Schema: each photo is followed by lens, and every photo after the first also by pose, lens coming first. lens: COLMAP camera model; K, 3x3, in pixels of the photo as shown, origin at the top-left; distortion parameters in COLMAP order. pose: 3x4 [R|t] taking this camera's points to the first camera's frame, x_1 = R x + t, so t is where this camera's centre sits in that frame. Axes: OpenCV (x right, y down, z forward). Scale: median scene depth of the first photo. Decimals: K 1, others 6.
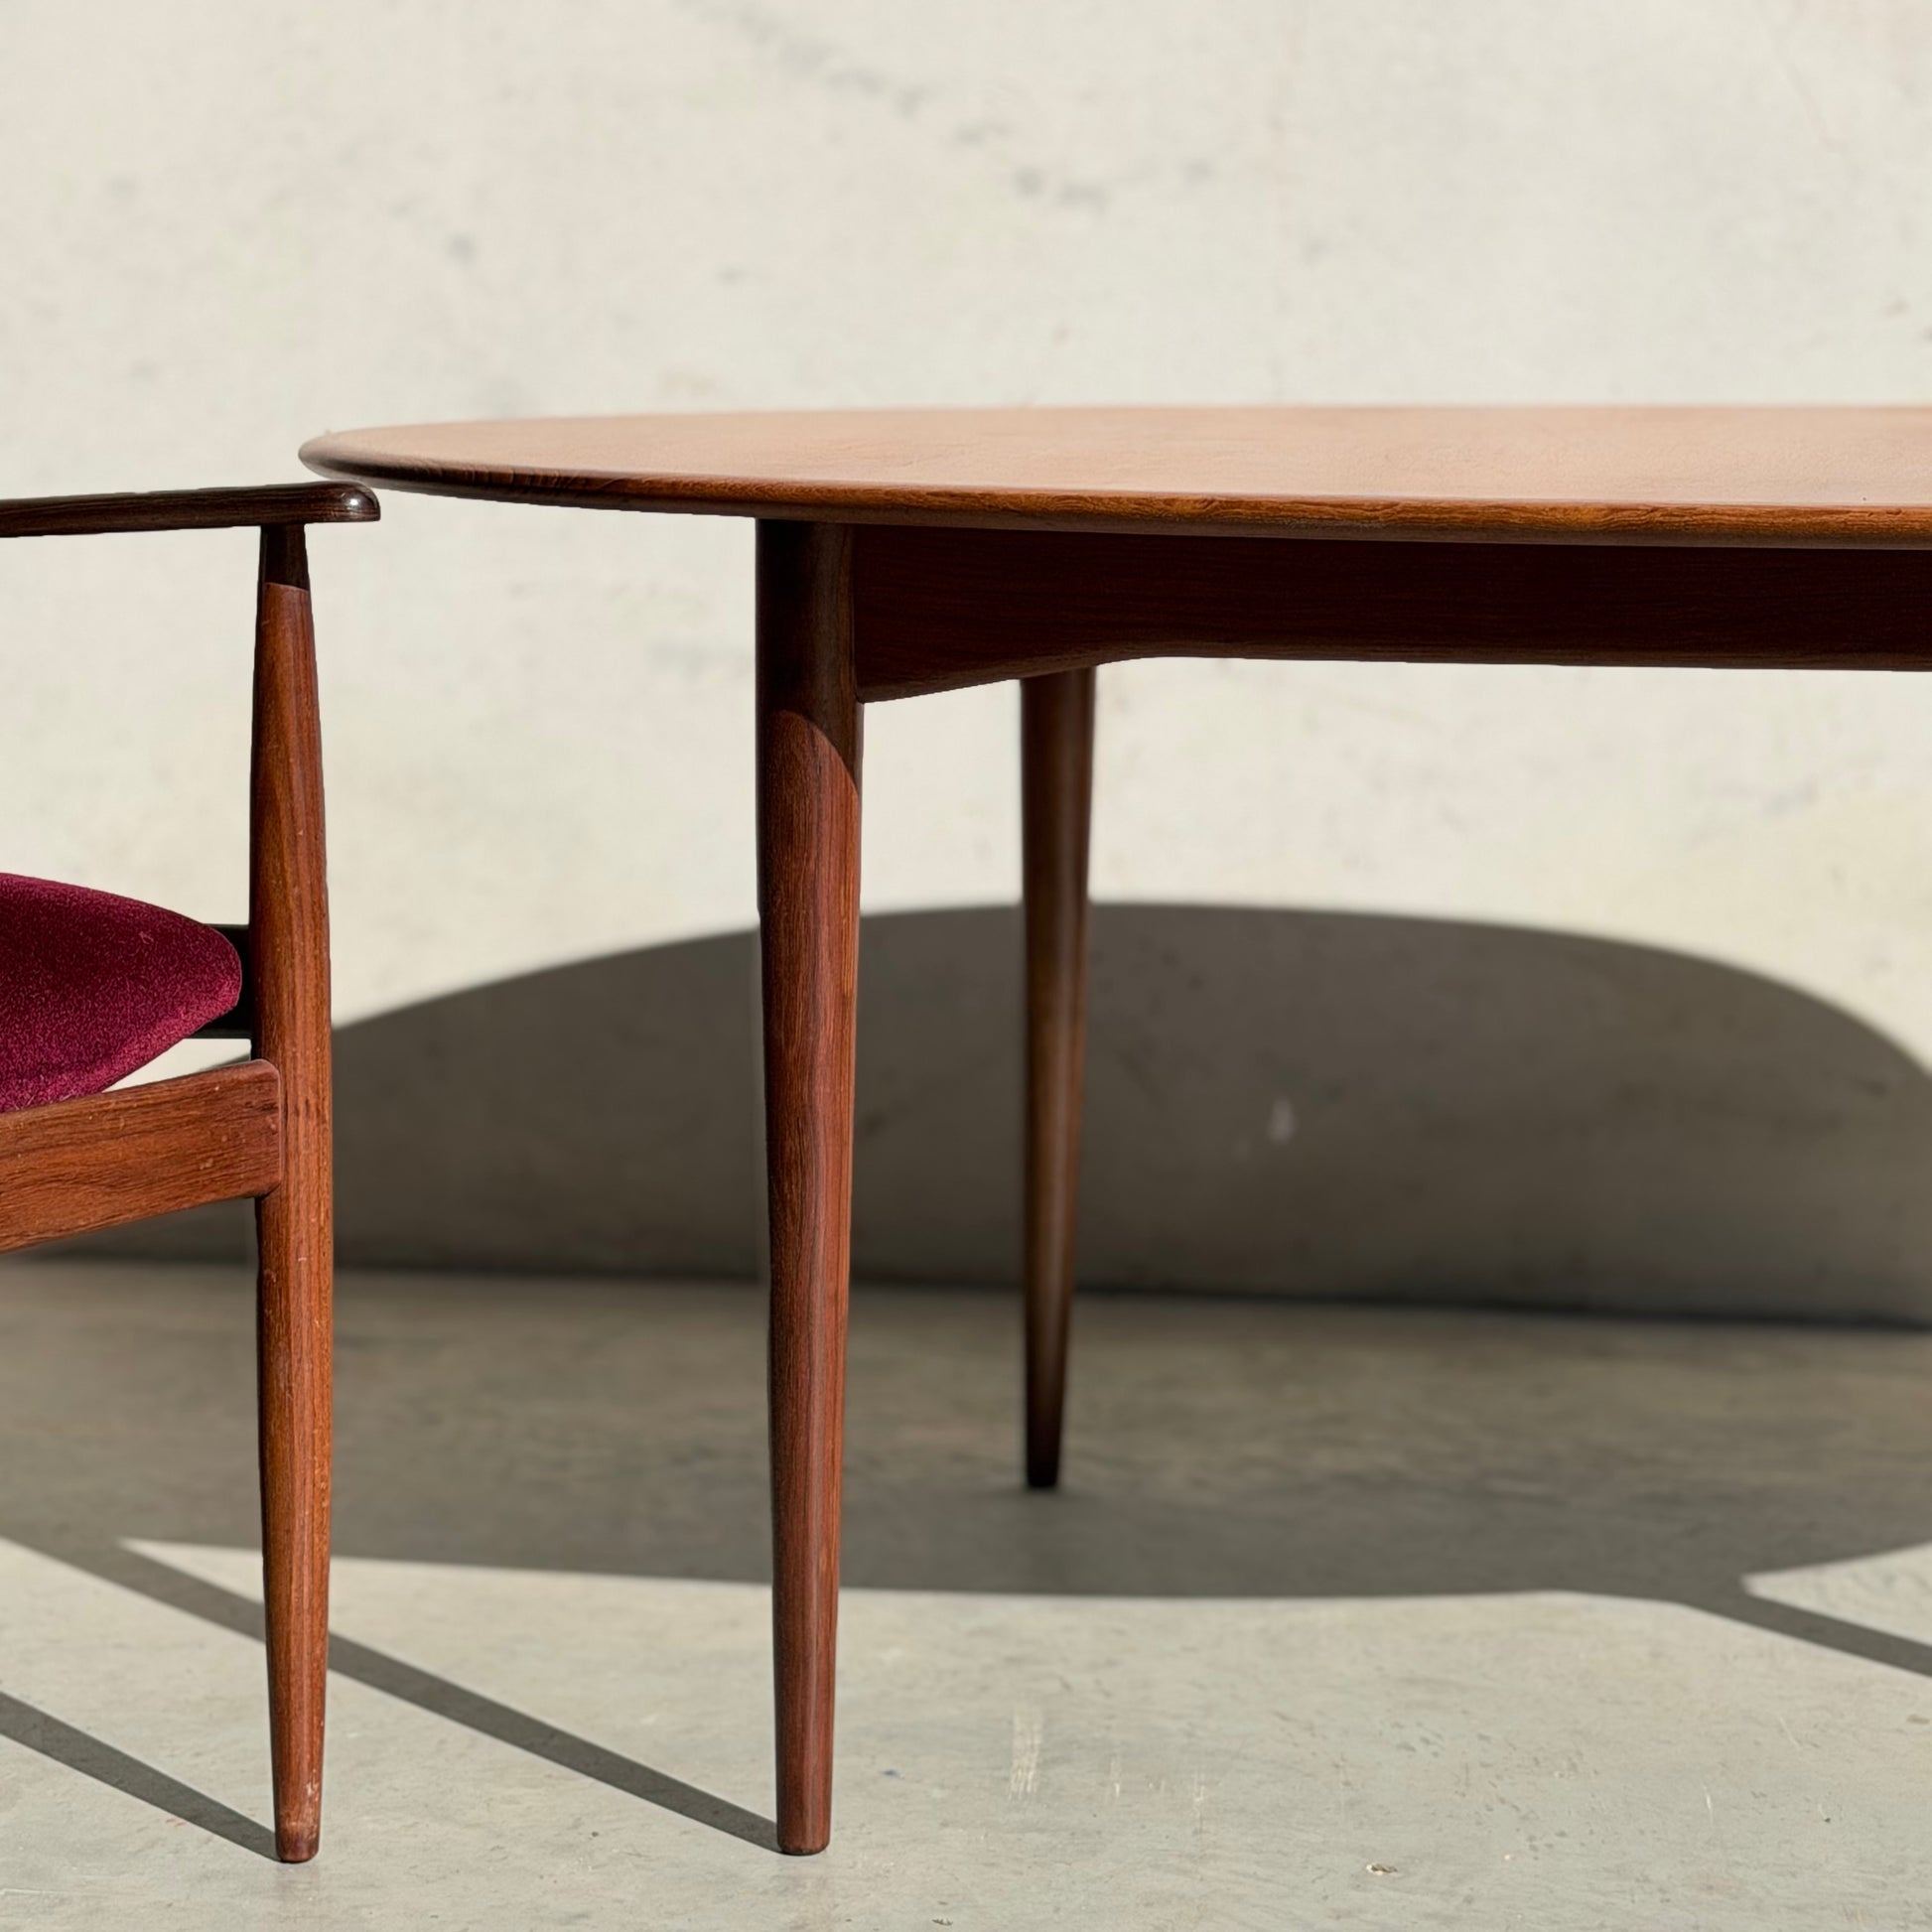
lens RADIAL K [[4753.8, 0, 966.0], [0, 4753.8, 966.0], [0, 0, 1]] dist [0.085065, 0.650562]
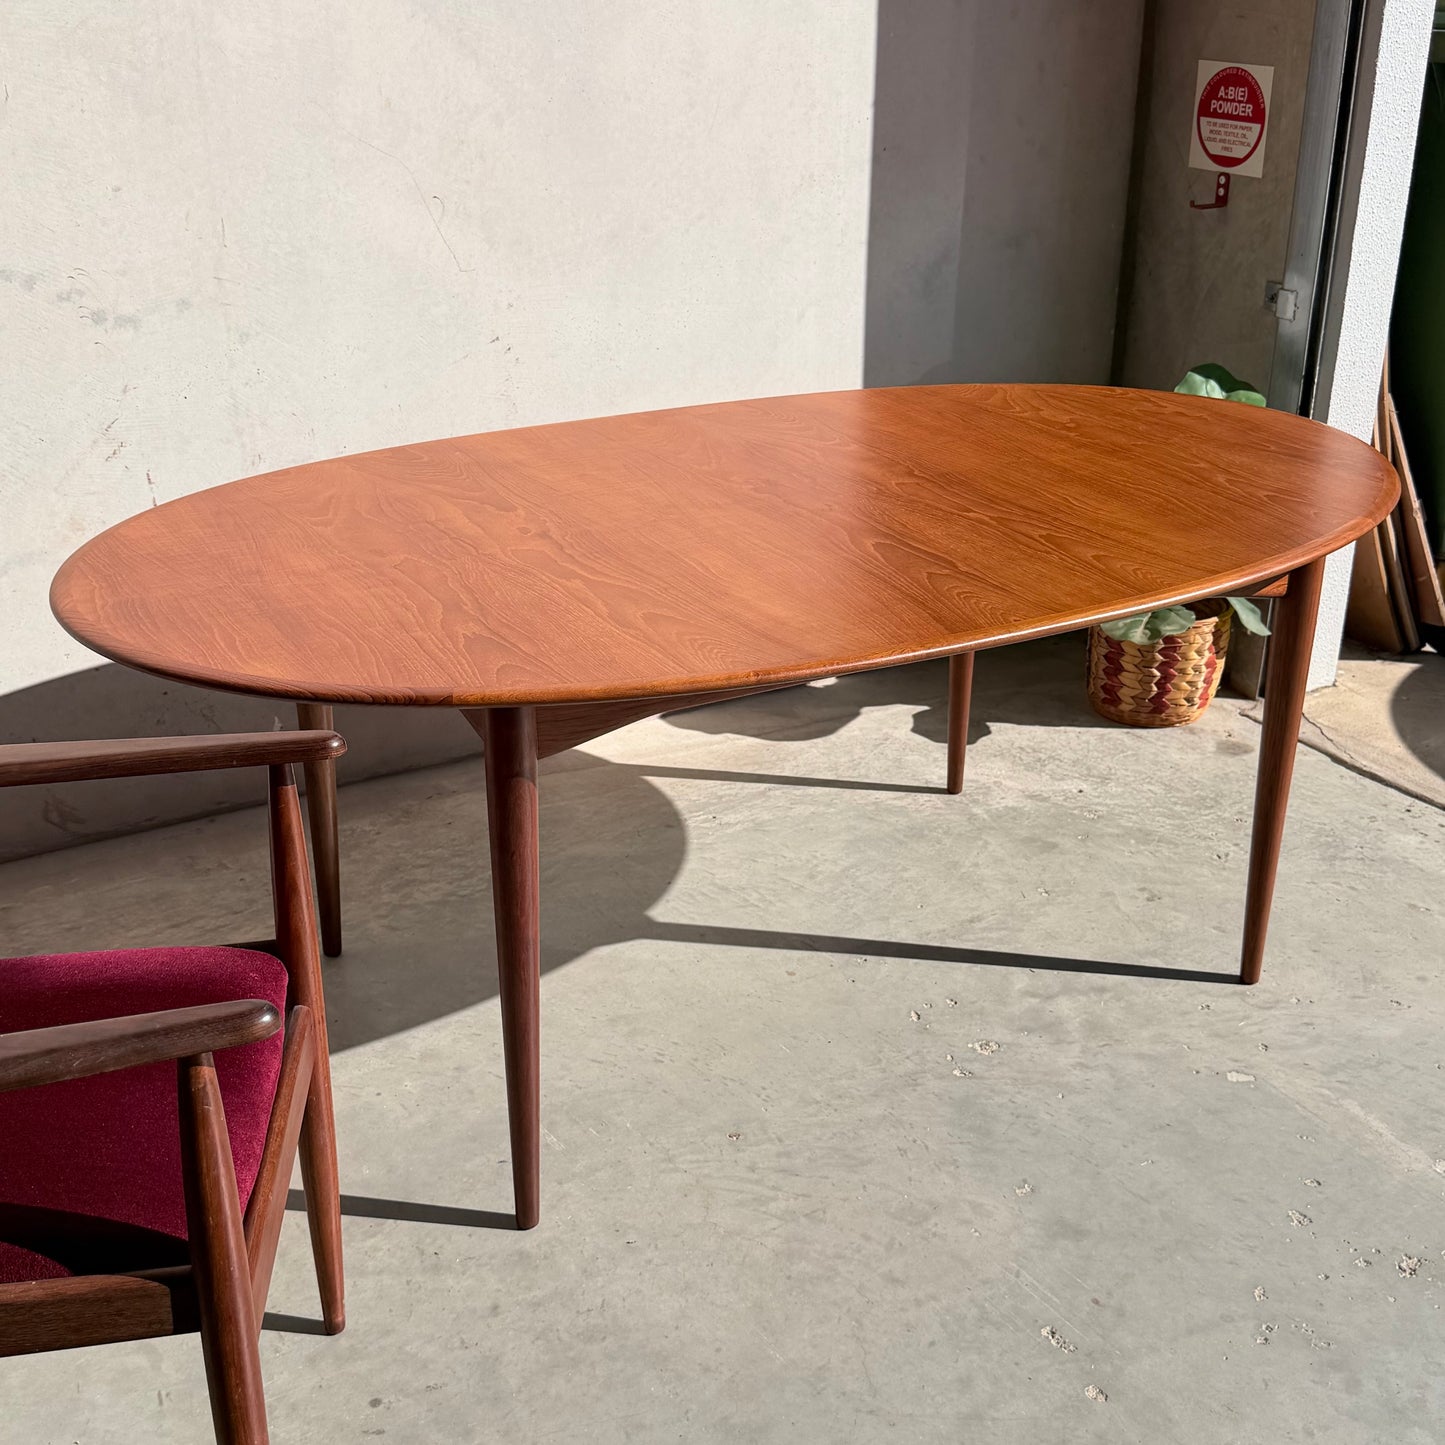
lens RADIAL K [[1846.7, 0, 729.7], [0, 1846.7, 729.5], [0, 0, 1]] dist [0.219614, -0.547703]
pose [[0.762262, -0.257891, 0.593674, -0.448836], [0.099487, 0.952981, 0.286235, -0.299527], [-0.639578, -0.159123, 0.752077, 0.309642]]
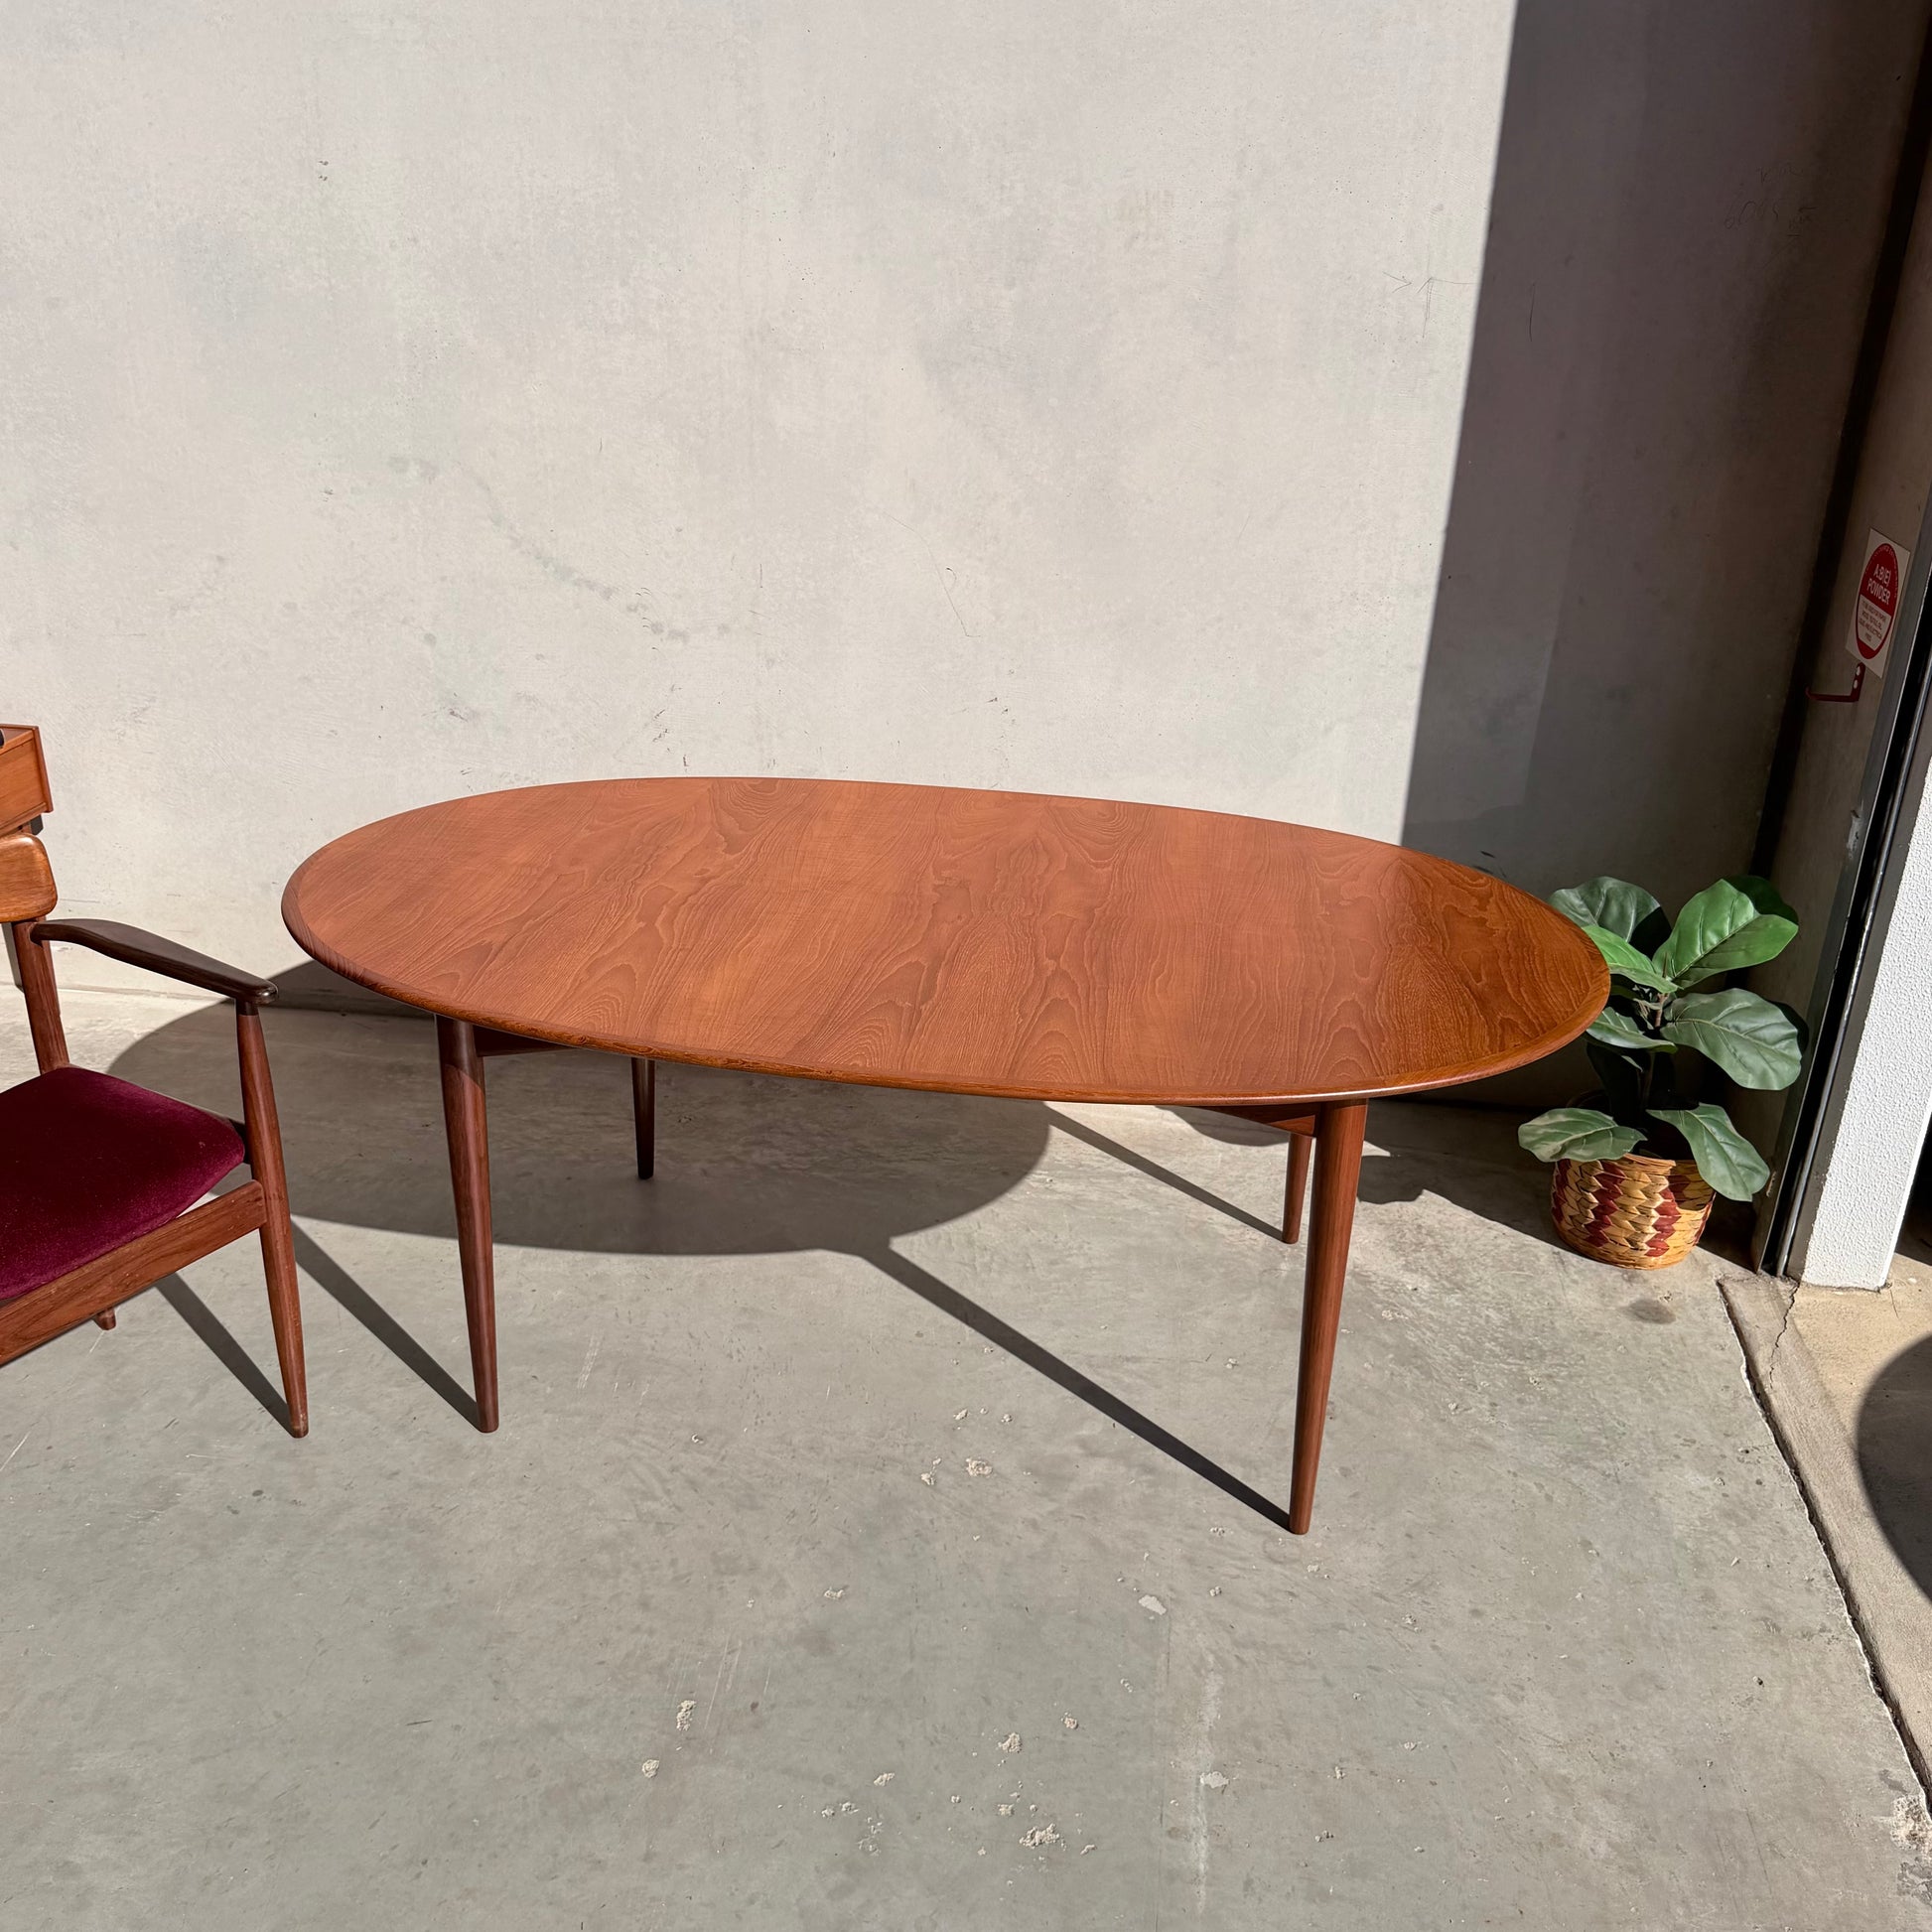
lens RADIAL K [[1827.1, 0, 959.2], [0, 1827.1, 975.7], [0, 0, 1]] dist [0.224192, -0.553754]
pose [[0.998992, 0.007177, 0.044316, 0.194487], [-0.018501, 0.965234, 0.260731, -0.365970], [-0.040904, -0.261288, 0.964394, 0.019753]]
